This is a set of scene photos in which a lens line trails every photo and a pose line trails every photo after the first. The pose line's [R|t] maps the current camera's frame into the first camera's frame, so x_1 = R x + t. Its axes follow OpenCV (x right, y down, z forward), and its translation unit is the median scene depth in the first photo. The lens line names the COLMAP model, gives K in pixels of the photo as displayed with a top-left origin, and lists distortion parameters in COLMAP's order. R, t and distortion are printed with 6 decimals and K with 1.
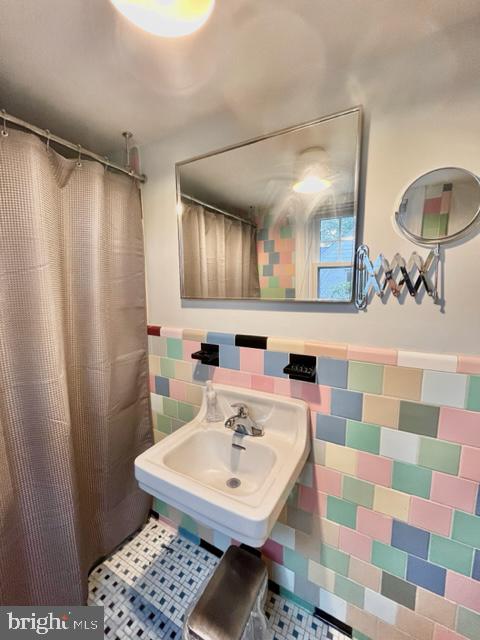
lens RADIAL K [[257.8, 0, 241.7], [0, 257.8, 319.2], [0, 0, 1]] dist [-0.007166, -0.000218]
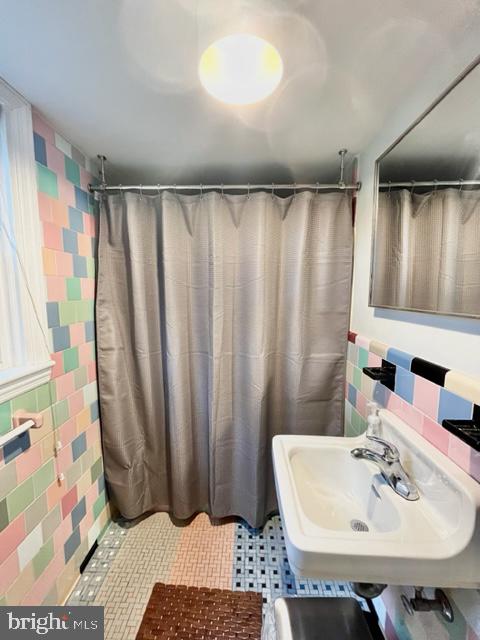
lens RADIAL K [[257.8, 0, 238.4], [0, 257.8, 319.9], [0, 0, 1]] dist [-0.007166, -0.000218]
pose [[0.447327, 0.099601, -0.888807, 0.378753], [-0.114932, 0.991942, 0.053314, -0.027326], [0.886955, 0.078303, 0.455169, 0.175514]]
